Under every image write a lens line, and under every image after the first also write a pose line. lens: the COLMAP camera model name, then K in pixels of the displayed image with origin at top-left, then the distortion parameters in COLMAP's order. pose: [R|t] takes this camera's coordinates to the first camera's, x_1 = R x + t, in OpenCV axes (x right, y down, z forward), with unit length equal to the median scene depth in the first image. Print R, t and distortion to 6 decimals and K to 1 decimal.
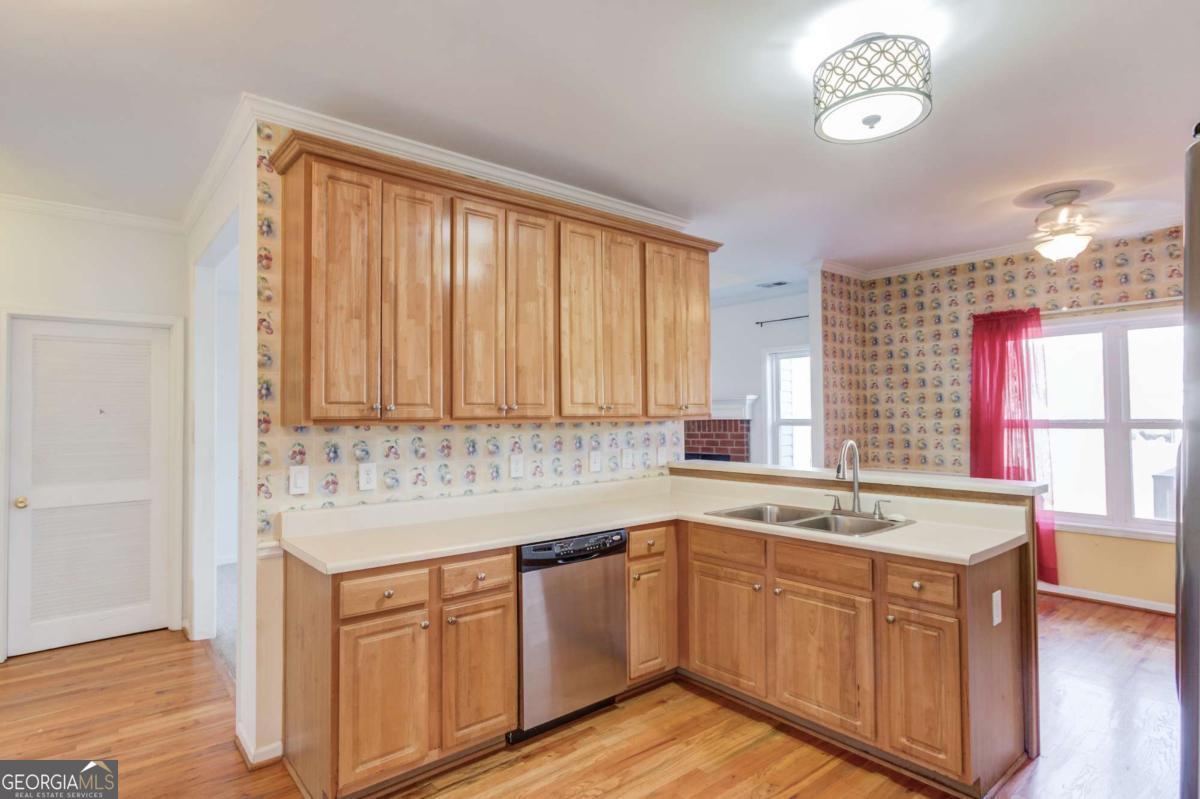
lens RADIAL K [[625.3, 0, 581.8], [0, 625.3, 396.5], [0, 0, 1]] dist [-0.018738, 0.008674]
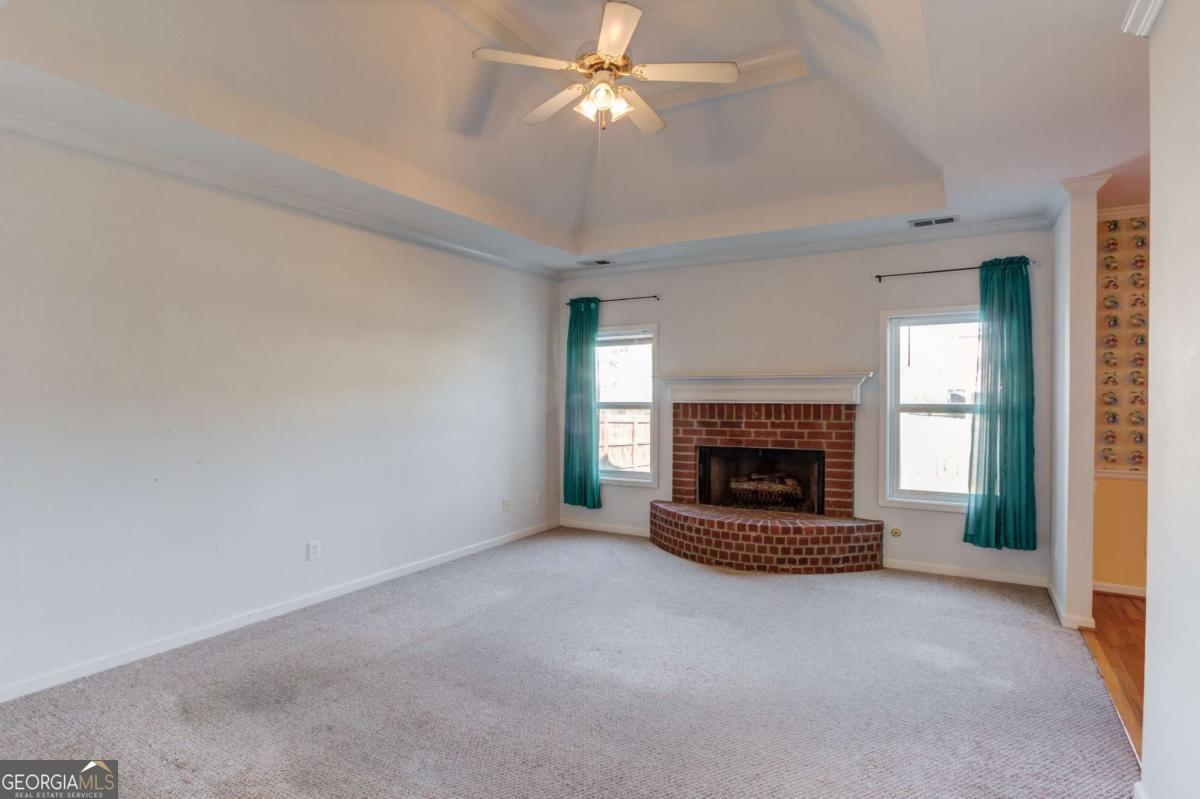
lens RADIAL K [[625.3, 0, 536.2], [0, 625.3, 409.5], [0, 0, 1]] dist [-0.018738, 0.008674]
pose [[0.944336, 0.002504, 0.328974, -0.778305], [-0.019120, 0.998698, 0.047286, 0.031196], [-0.328428, -0.050944, 0.943154, 0.882587]]
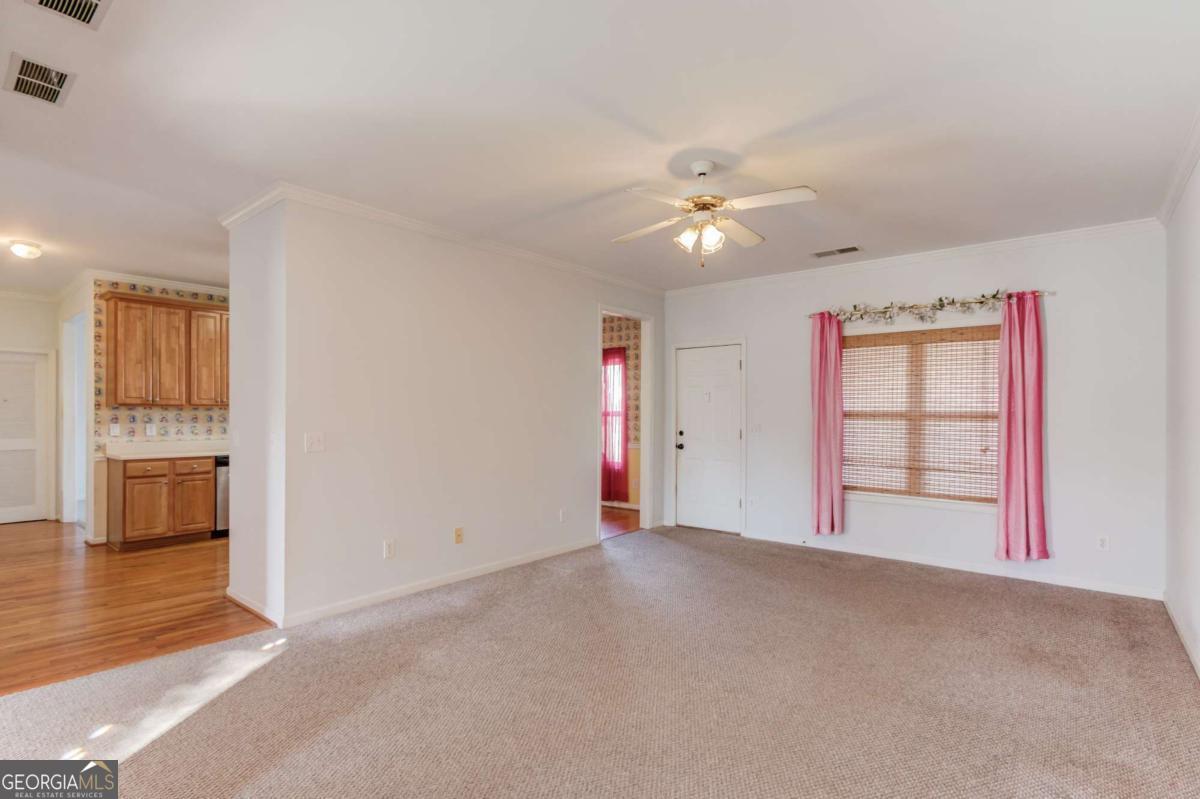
lens RADIAL K [[579.3, 0, 592.8], [0, 579.3, 407.3], [0, 0, 1]] dist [-0.019013, 0.009656]
pose [[0.981833, 0.010353, 0.189467, 0.753786], [-0.014997, 0.999621, 0.023093, -0.024773], [-0.189156, -0.025515, 0.981615, -1.225139]]
